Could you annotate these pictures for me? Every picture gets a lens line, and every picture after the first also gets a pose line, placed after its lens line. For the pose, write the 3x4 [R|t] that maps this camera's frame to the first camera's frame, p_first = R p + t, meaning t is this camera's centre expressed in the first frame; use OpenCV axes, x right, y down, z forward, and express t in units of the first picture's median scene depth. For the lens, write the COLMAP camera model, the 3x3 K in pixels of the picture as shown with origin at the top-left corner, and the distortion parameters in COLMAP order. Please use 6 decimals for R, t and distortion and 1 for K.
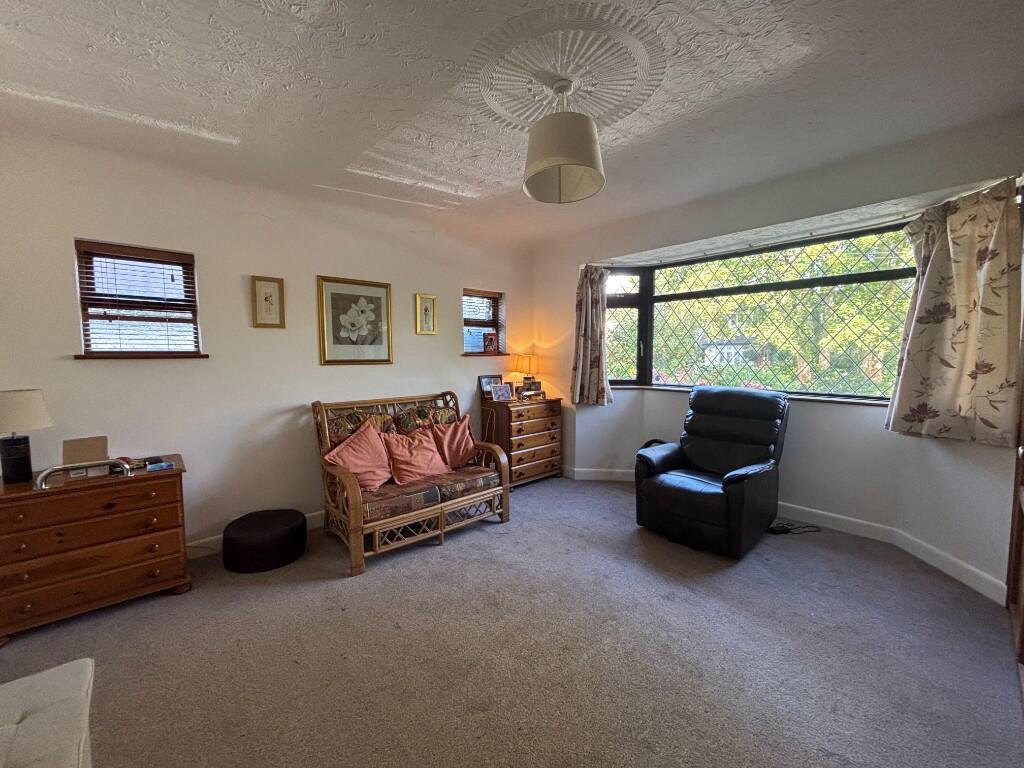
lens RADIAL K [[414.0, 0, 510.1], [0, 414.0, 386.5], [0, 0, 1]] dist [-0.000834, -0.000028]
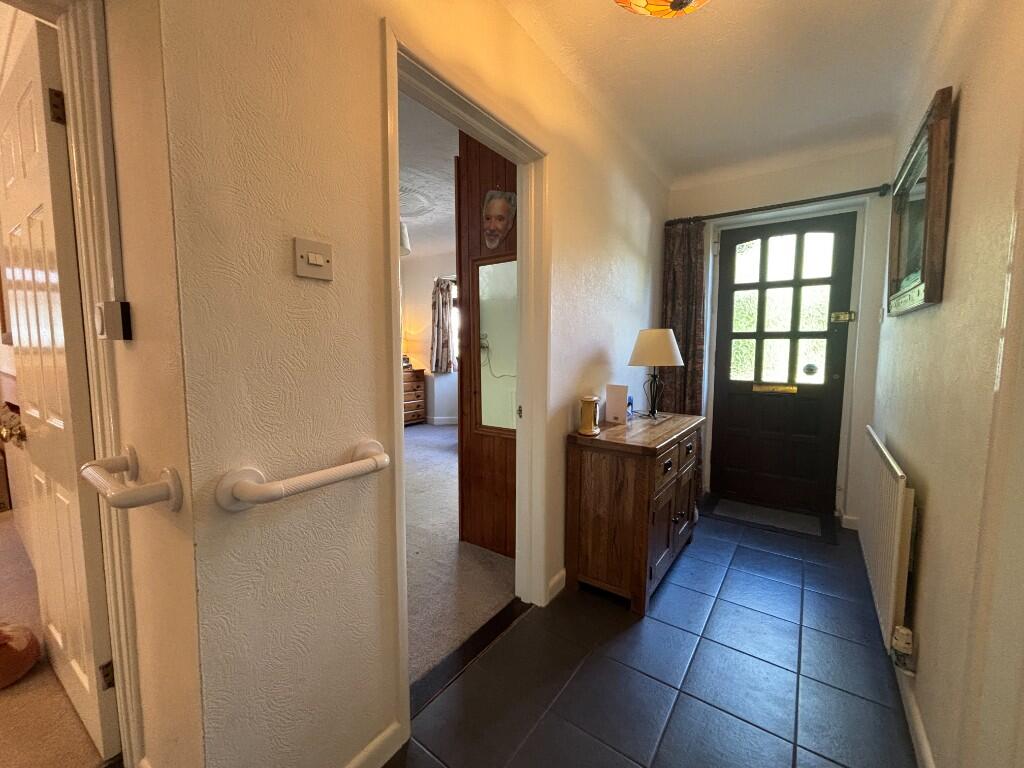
lens RADIAL K [[414.0, 0, 512.7], [0, 414.0, 379.8], [0, 0, 1]] dist [-0.000834, -0.000028]
pose [[0.971587, -0.013469, 0.236298, 0.086504], [0.009757, 0.999810, 0.016872, 0.047270], [-0.236480, -0.014087, 0.971534, -0.501839]]
